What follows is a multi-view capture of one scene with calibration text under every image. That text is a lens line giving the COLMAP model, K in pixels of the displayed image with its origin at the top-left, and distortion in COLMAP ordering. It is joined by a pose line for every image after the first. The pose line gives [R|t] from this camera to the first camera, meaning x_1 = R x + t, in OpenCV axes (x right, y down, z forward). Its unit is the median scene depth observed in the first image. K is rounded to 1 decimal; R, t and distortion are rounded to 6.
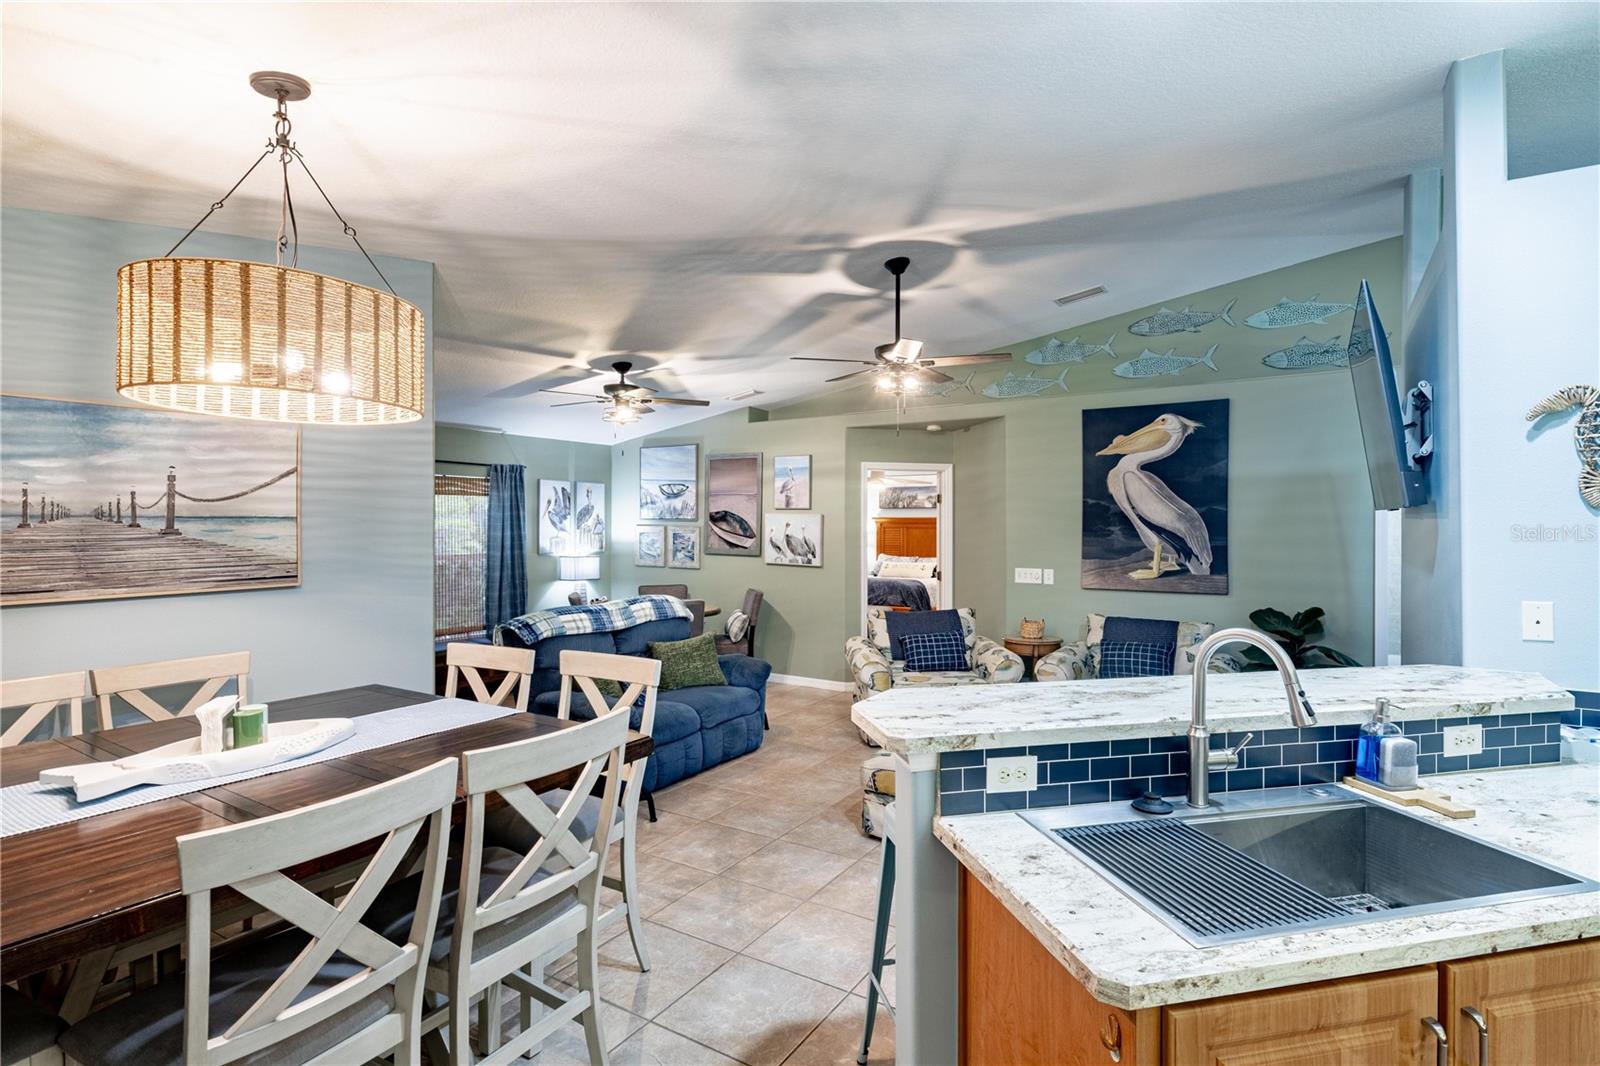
lens RADIAL K [[789.4, 0, 806.4], [0, 789.4, 526.8], [0, 0, 1]] dist [0.004847, -0.002216]
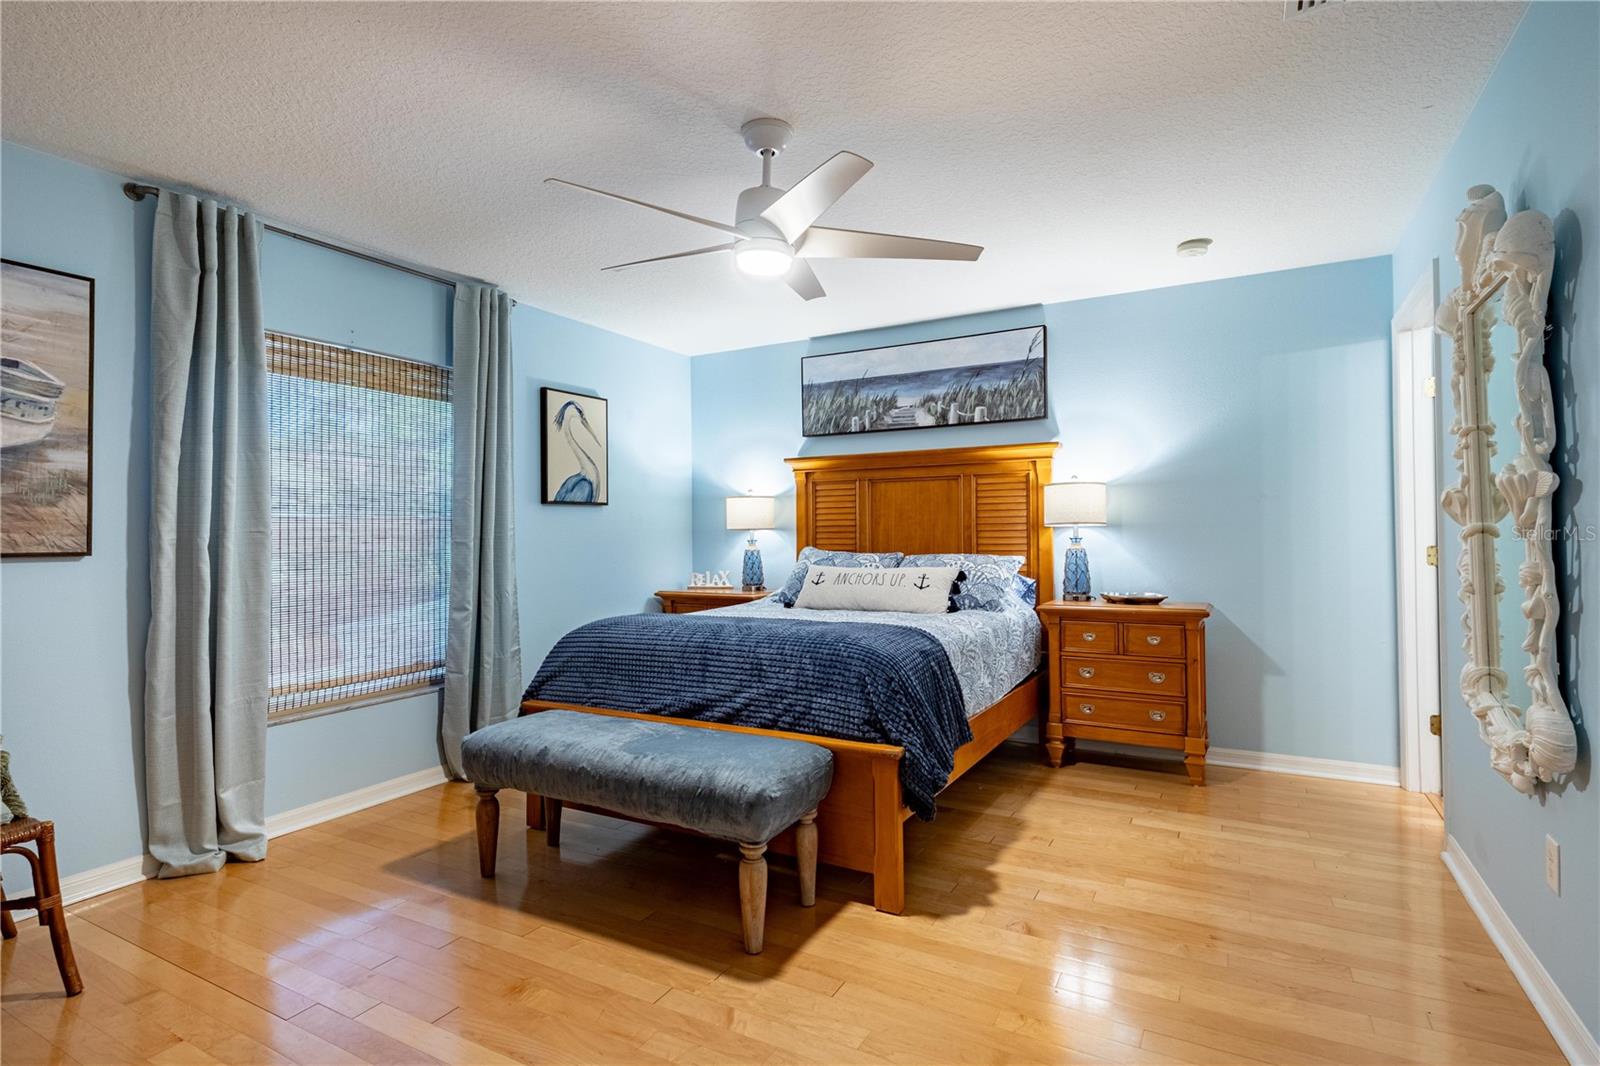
lens RADIAL K [[789.4, 0, 806.4], [0, 789.4, 526.8], [0, 0, 1]] dist [0.004847, -0.002216]
pose [[0.998090, -0.009133, 0.061106, 0.151461], [0.009893, 0.999877, -0.012159, 0.061834], [-0.060987, 0.012740, 0.998057, 1.306427]]
